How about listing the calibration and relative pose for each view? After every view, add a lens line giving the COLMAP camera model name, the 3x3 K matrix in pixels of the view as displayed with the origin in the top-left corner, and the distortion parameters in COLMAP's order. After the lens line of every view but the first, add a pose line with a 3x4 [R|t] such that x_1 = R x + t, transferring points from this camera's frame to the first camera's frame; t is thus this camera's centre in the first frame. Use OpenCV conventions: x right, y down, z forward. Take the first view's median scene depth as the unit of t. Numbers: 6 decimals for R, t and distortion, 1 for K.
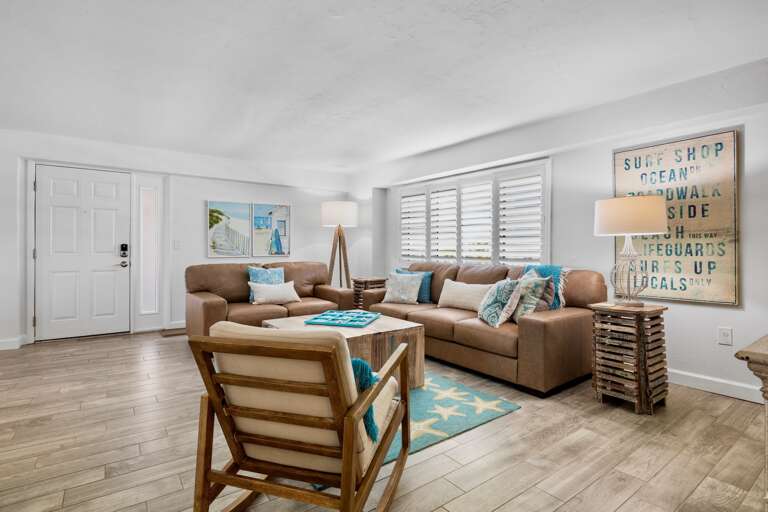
lens RADIAL K [[376.3, 0, 386.6], [0, 376.3, 252.7], [0, 0, 1]] dist [-0.017031, -0.000348]
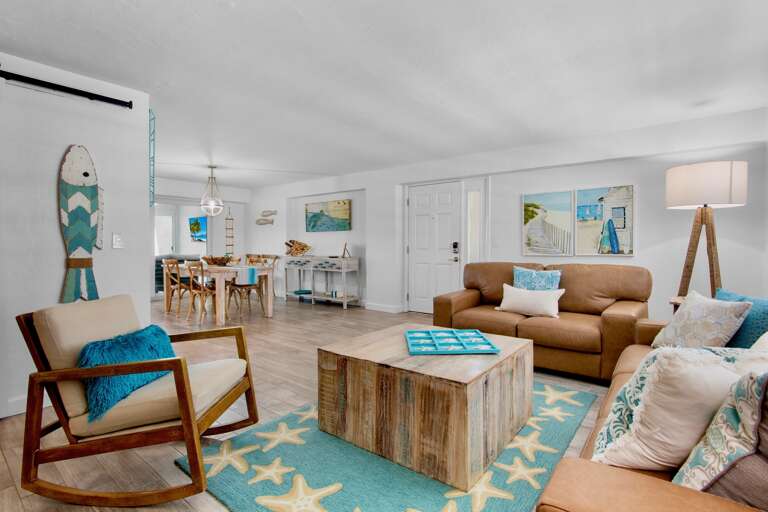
lens RADIAL K [[376.3, 0, 387.5], [0, 376.3, 255.9], [0, 0, 1]] dist [-0.017031, -0.000348]
pose [[0.272398, 0.021737, -0.961939, 0.331739], [-0.008848, 0.999759, 0.020087, -0.002082], [0.962144, 0.003039, 0.272524, 0.415506]]
